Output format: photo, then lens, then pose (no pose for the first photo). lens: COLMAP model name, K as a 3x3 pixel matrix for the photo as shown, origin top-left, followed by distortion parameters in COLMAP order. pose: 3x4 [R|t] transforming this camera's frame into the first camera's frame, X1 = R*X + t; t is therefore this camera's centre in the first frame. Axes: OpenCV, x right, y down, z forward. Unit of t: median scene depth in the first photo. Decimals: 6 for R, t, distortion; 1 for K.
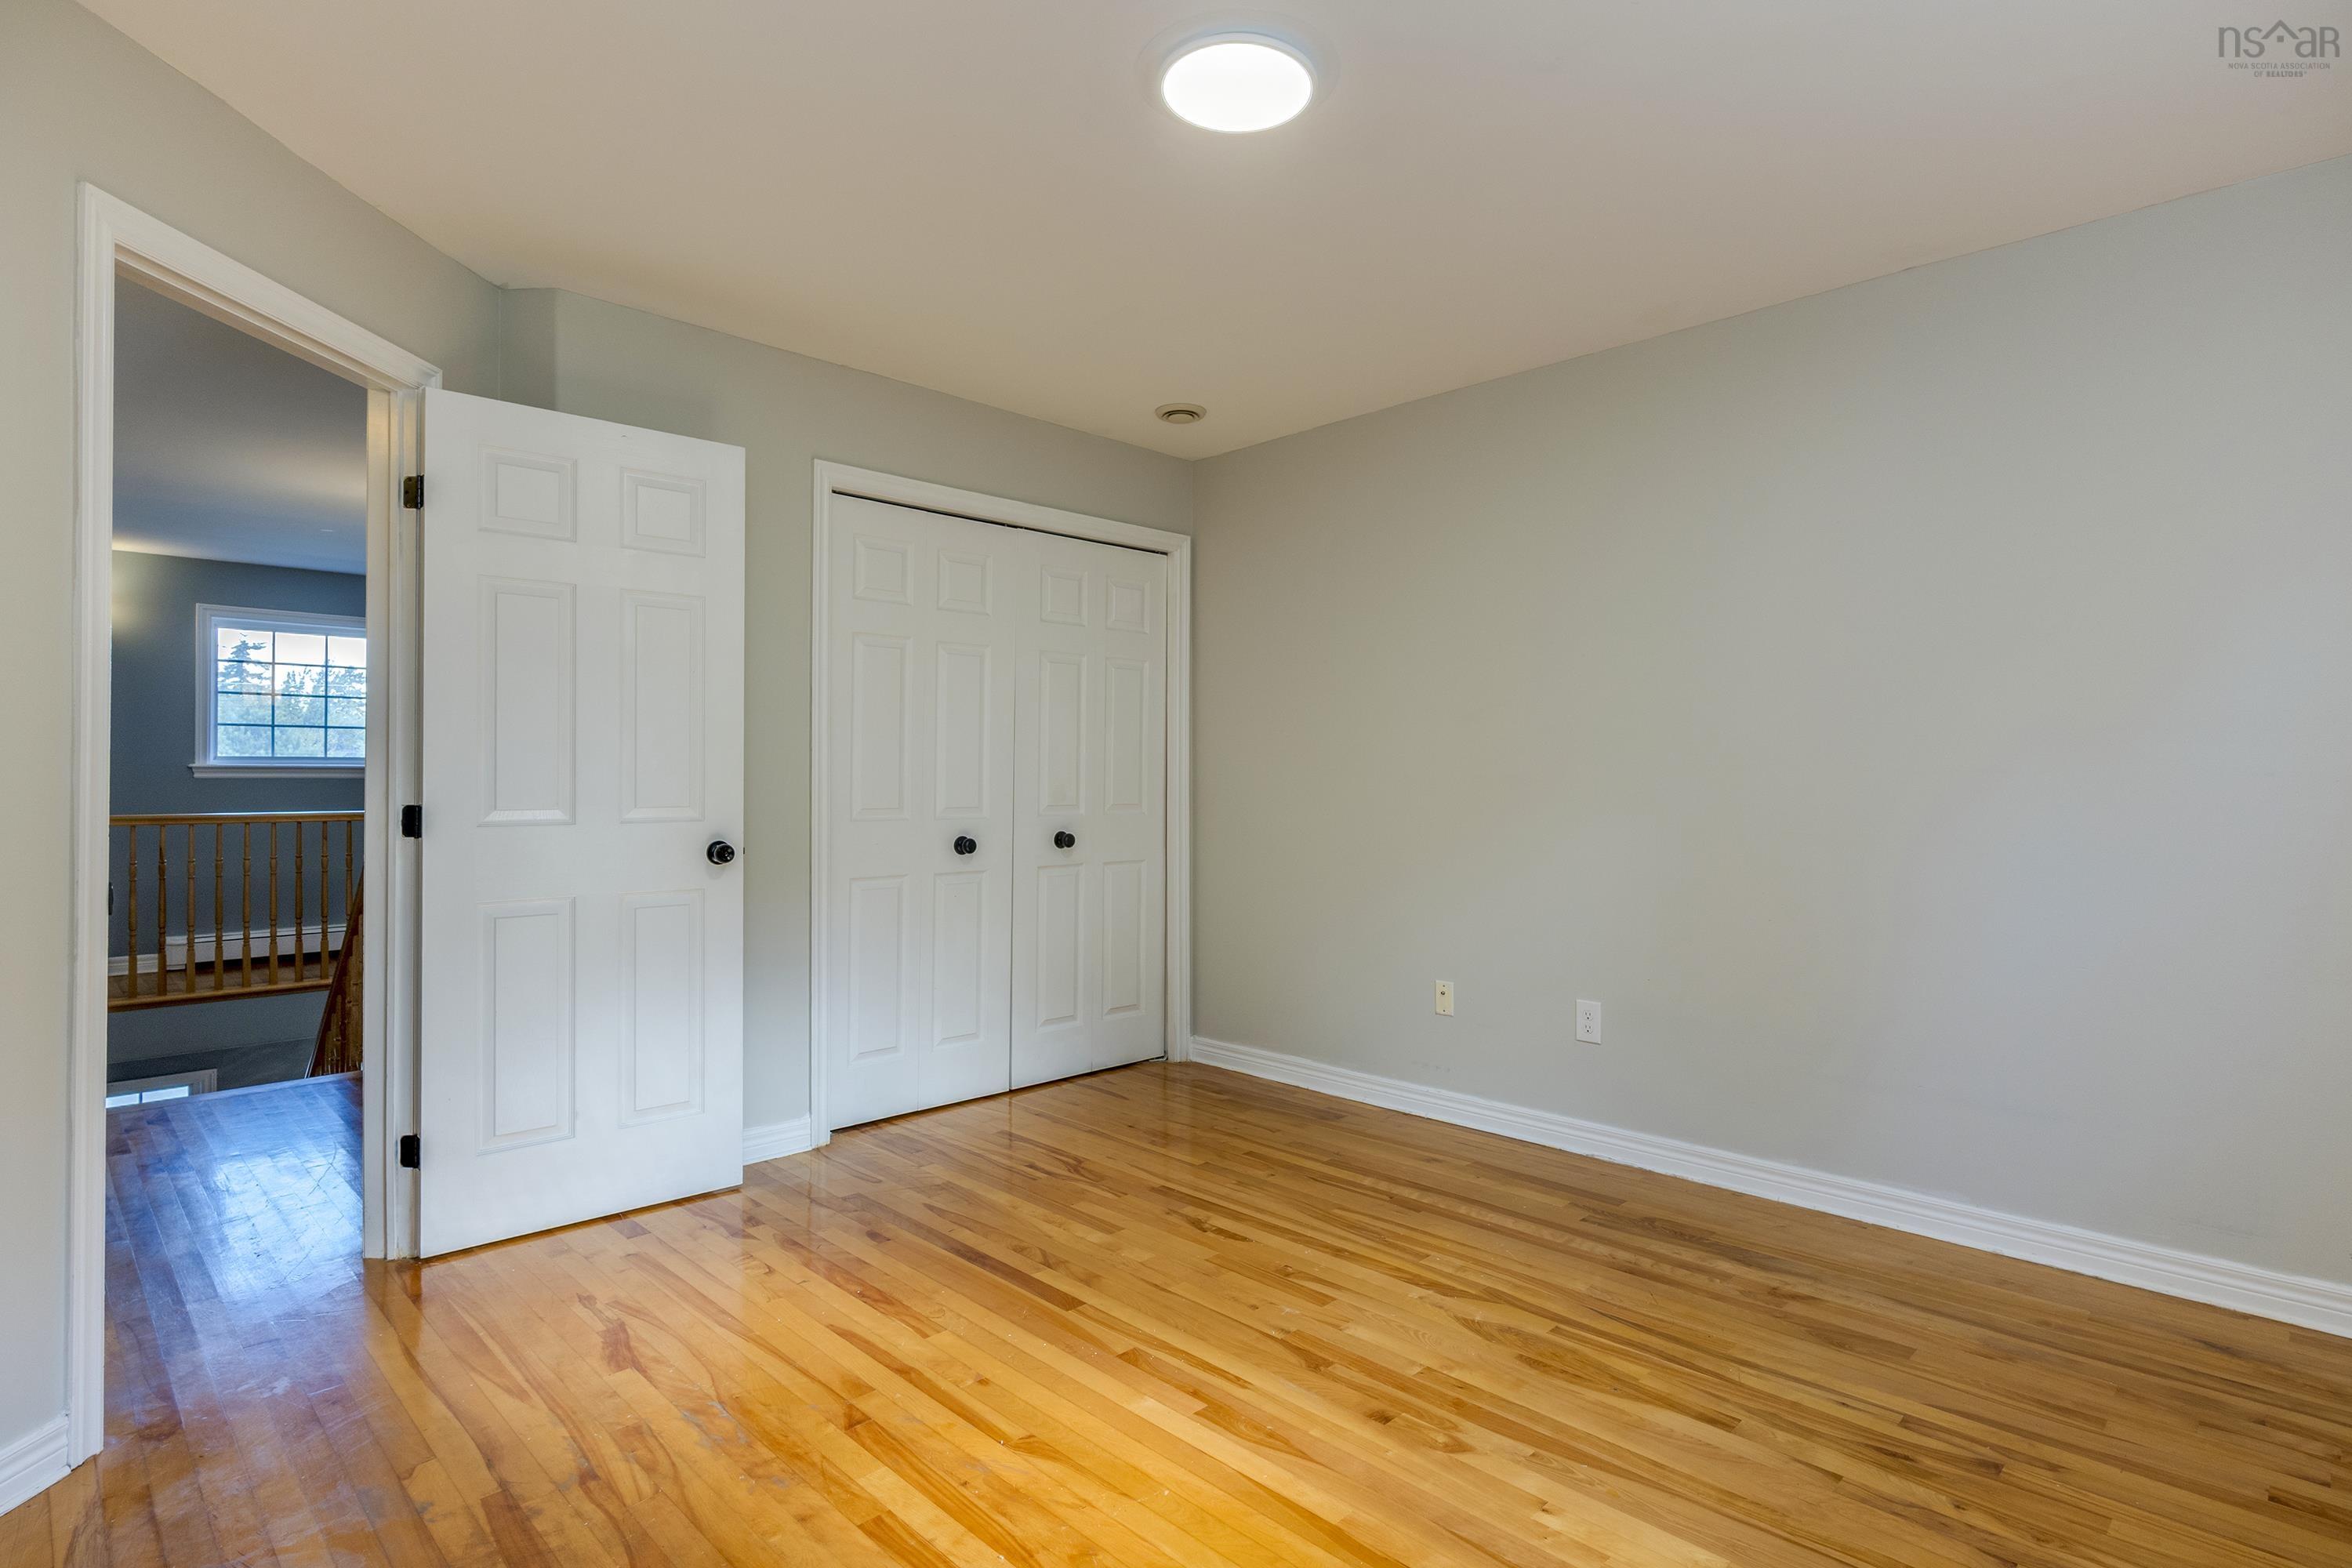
lens RADIAL K [[1180.1, 0, 1182.1], [0, 1180.1, 775.8], [0, 0, 1]] dist [-0.000117, 0.000863]
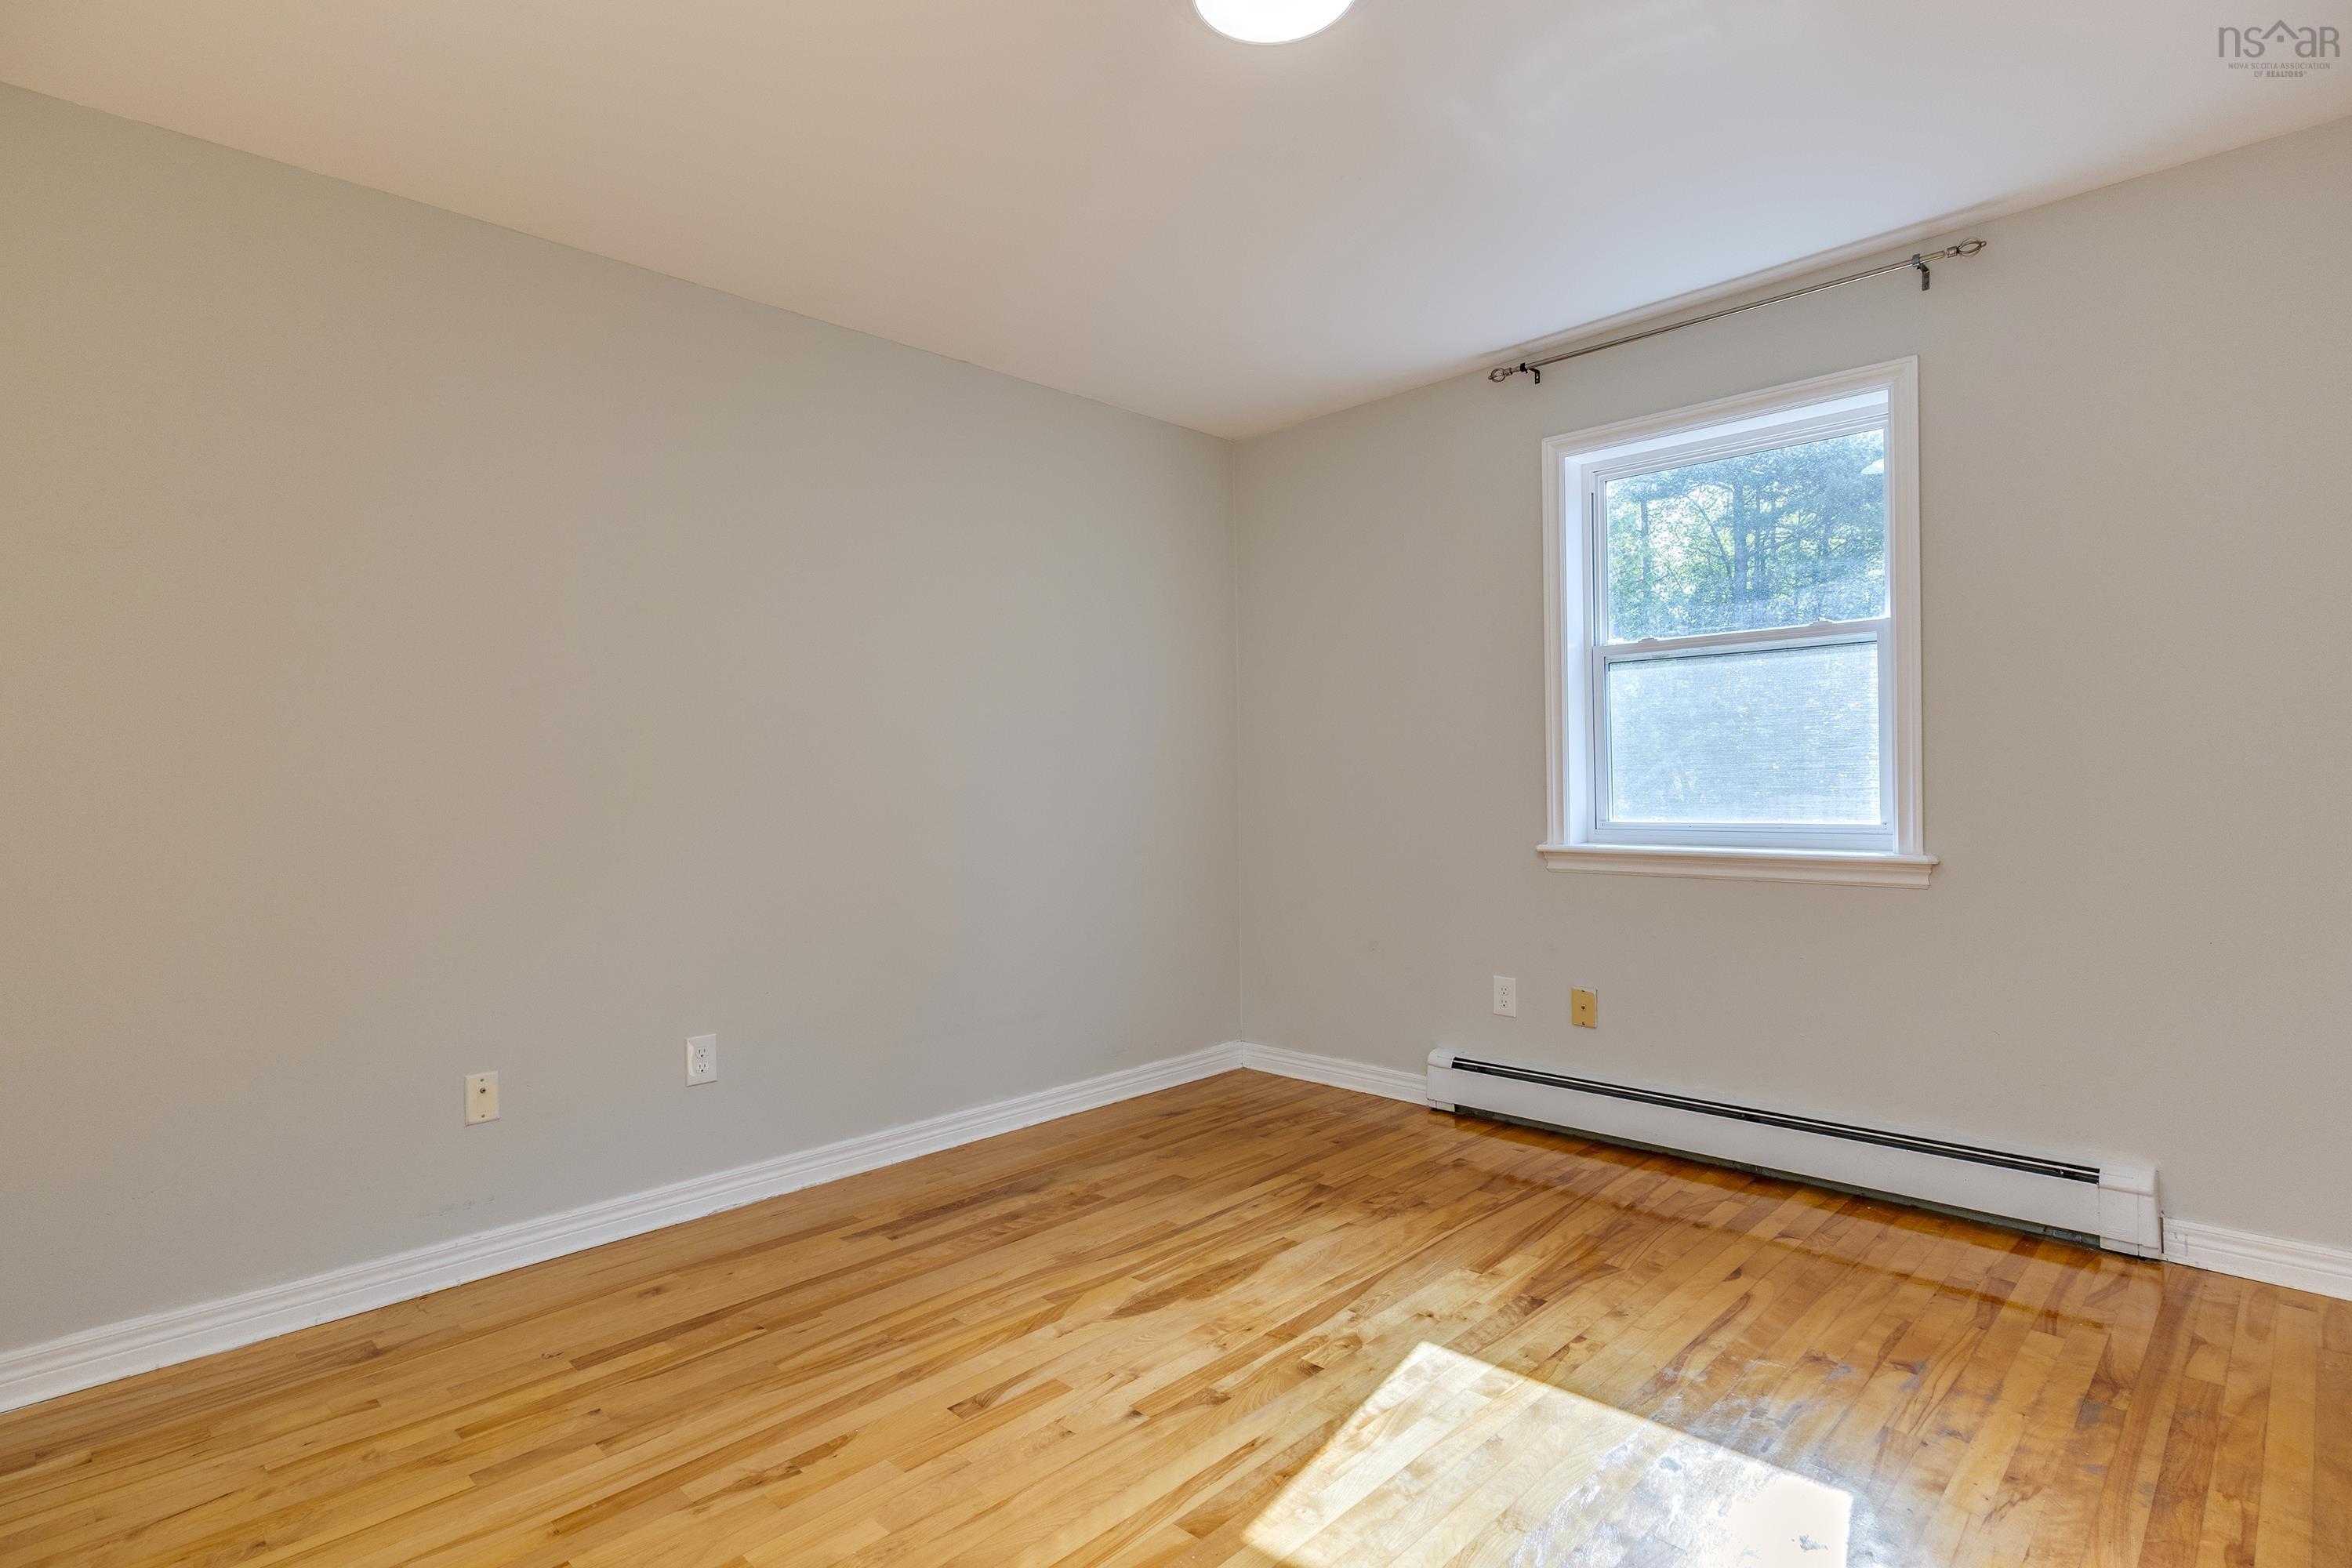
lens RADIAL K [[1180.1, 0, 1182.1], [0, 1180.1, 775.8], [0, 0, 1]] dist [-0.000117, 0.000863]
pose [[-0.011228, 0.004807, 0.999925, -0.645448], [0.013134, 0.999903, -0.004659, 0.012203], [-0.999851, 0.013080, -0.011290, 0.813809]]
